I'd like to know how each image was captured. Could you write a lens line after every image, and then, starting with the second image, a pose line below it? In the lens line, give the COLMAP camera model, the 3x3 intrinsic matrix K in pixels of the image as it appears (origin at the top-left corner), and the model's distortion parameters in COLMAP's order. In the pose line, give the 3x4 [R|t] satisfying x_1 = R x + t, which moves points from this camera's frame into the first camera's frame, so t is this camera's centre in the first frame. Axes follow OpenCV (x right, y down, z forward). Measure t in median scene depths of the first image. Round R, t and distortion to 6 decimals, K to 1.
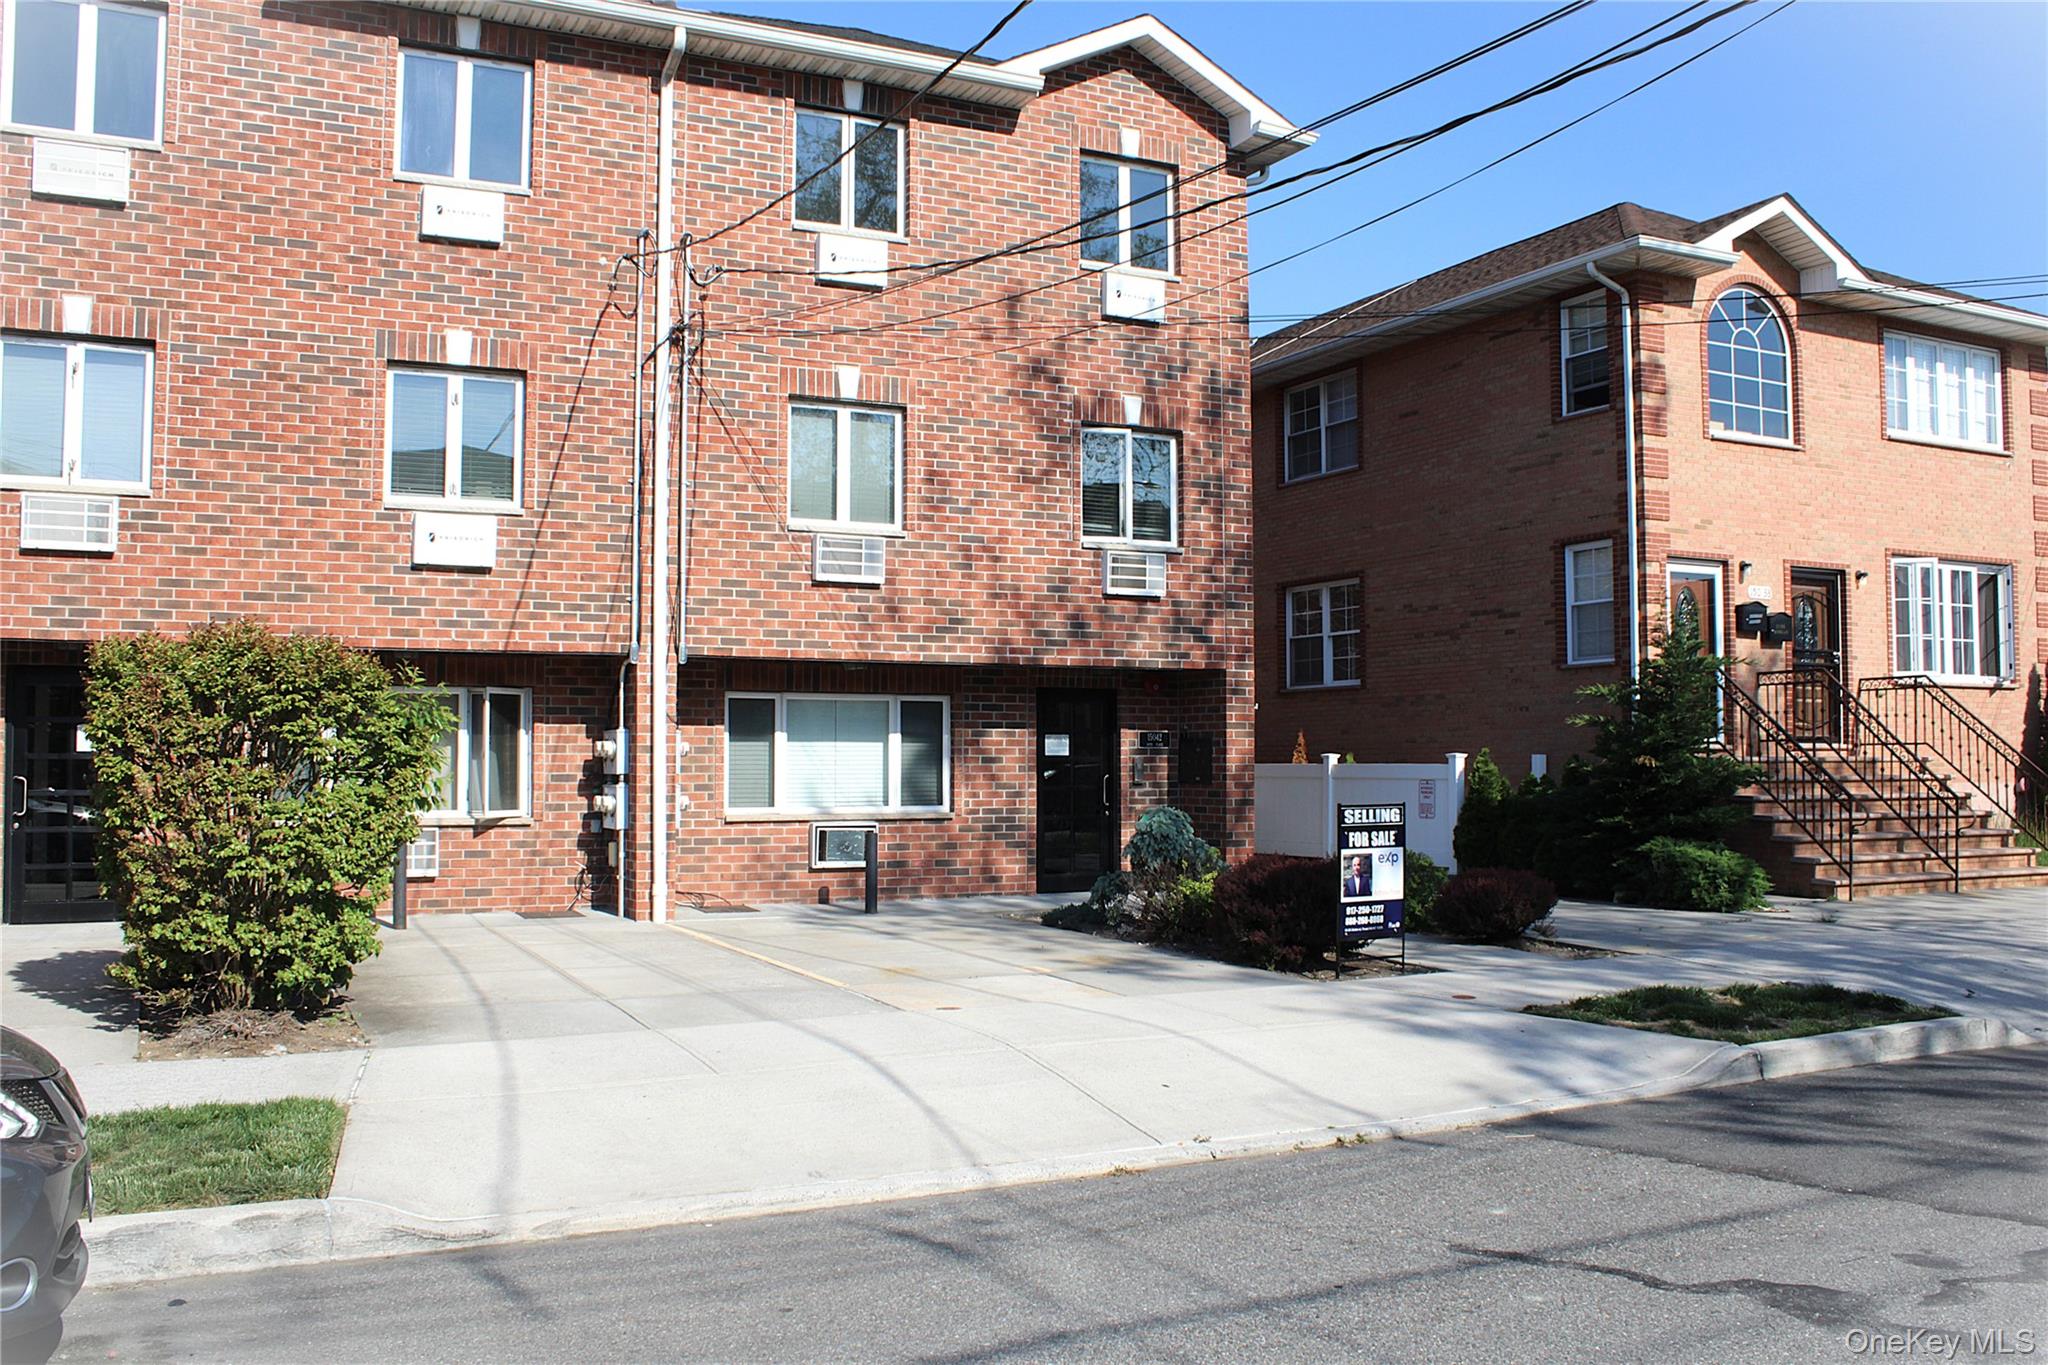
lens RADIAL K [[1692.5, 0, 1034.6], [0, 1692.5, 690.6], [0, 0, 1]] dist [-0.134197, 0.065012]
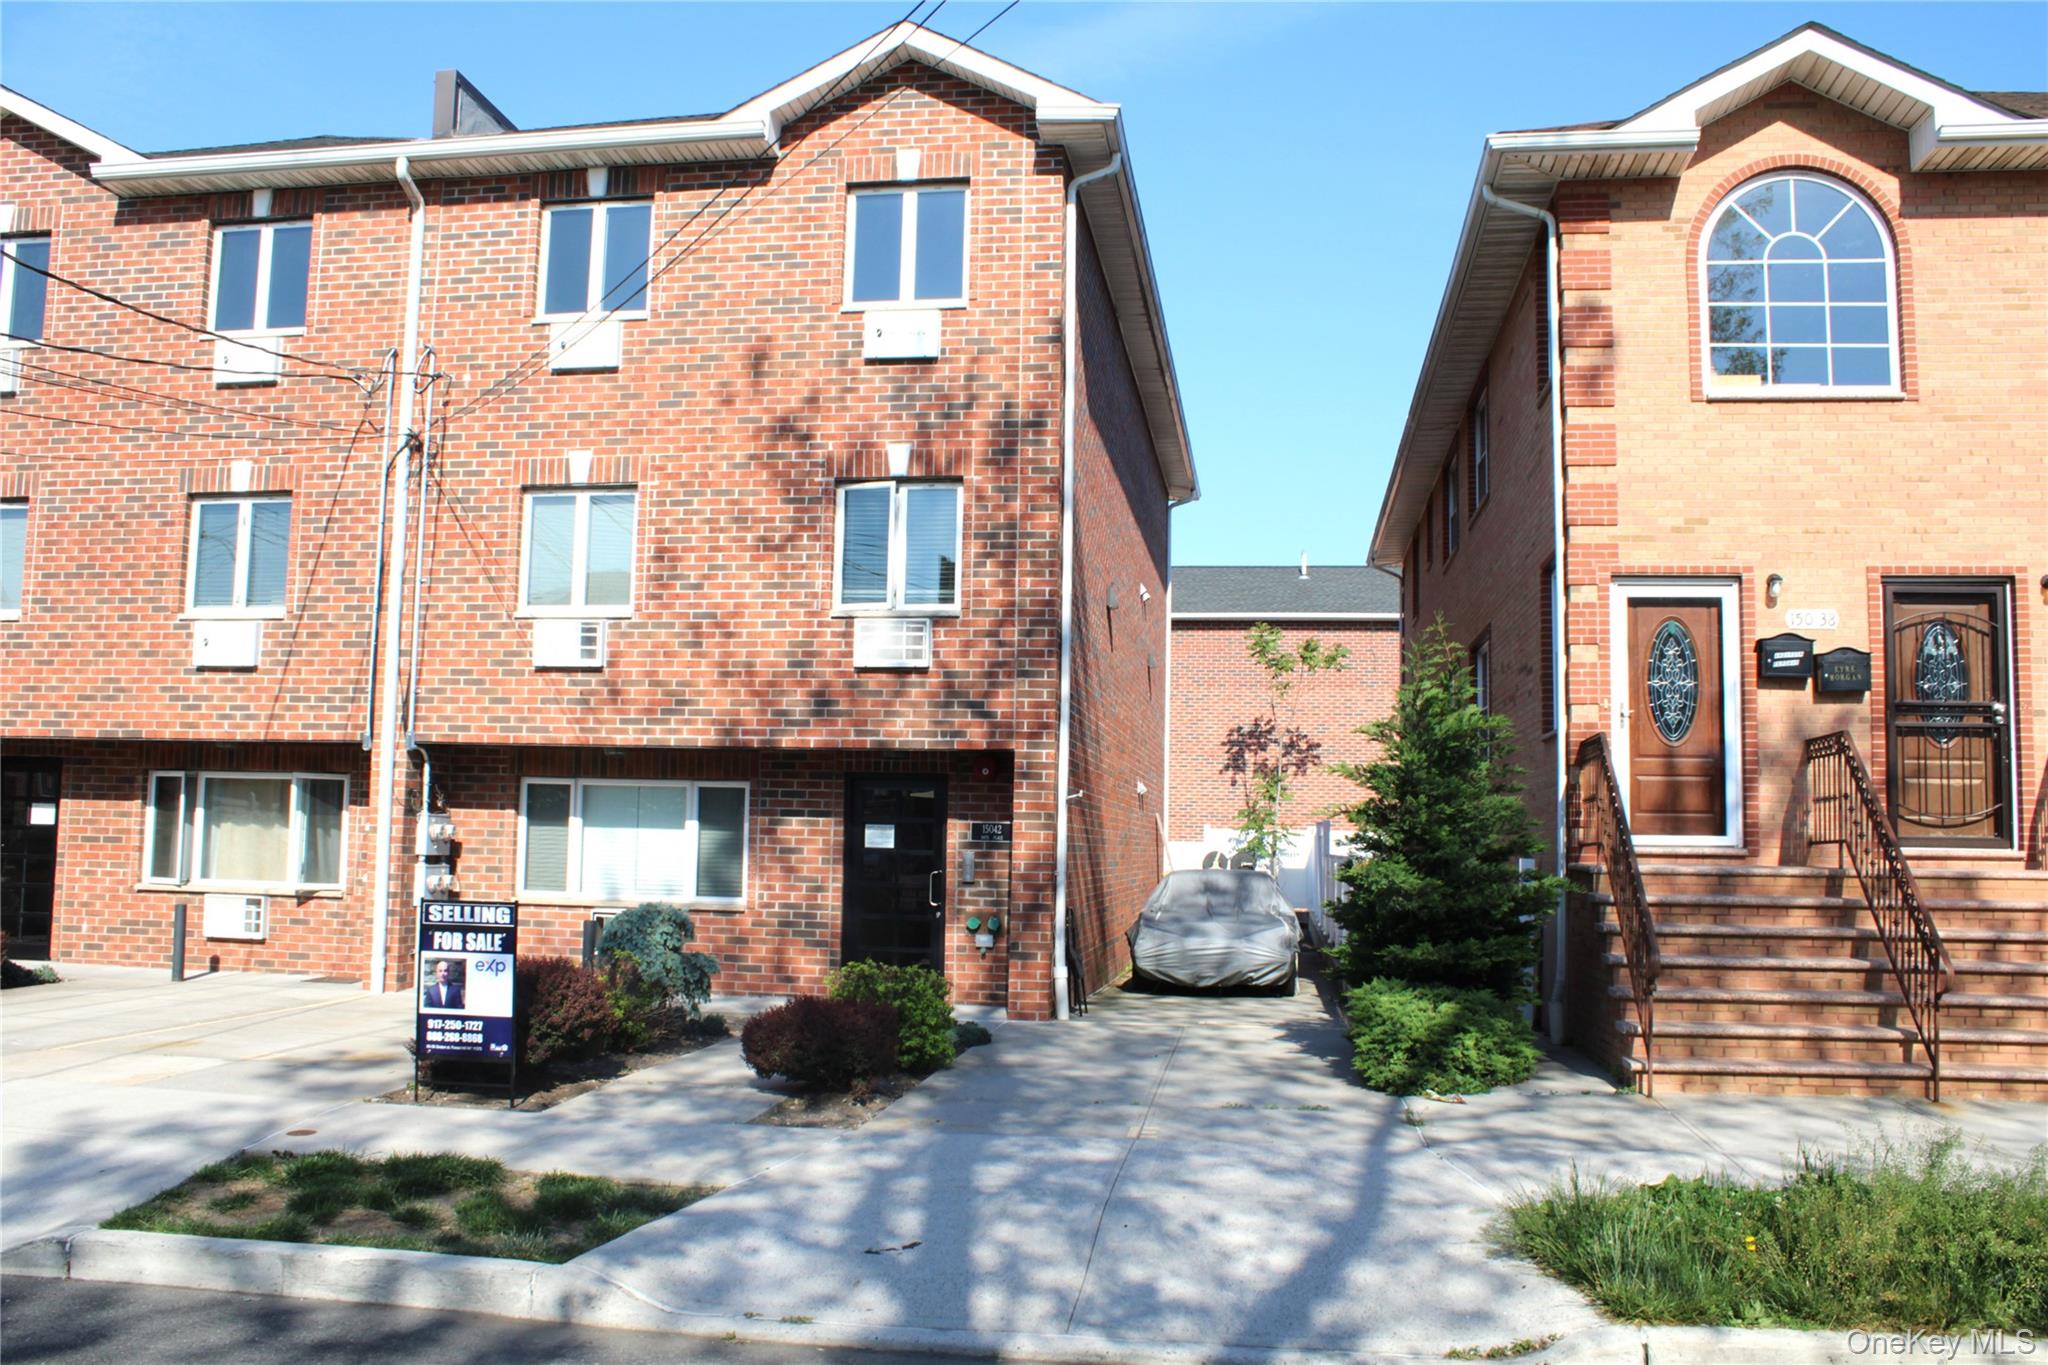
lens RADIAL K [[1692.5, 0, 1043.8], [0, 1692.5, 688.1], [0, 0, 1]] dist [-0.134197, 0.065012]
pose [[0.828871, -0.035686, -0.558300, 0.648809], [0.002932, 0.998227, -0.059452, 0.007831], [0.559432, 0.047641, 0.827506, 0.328114]]
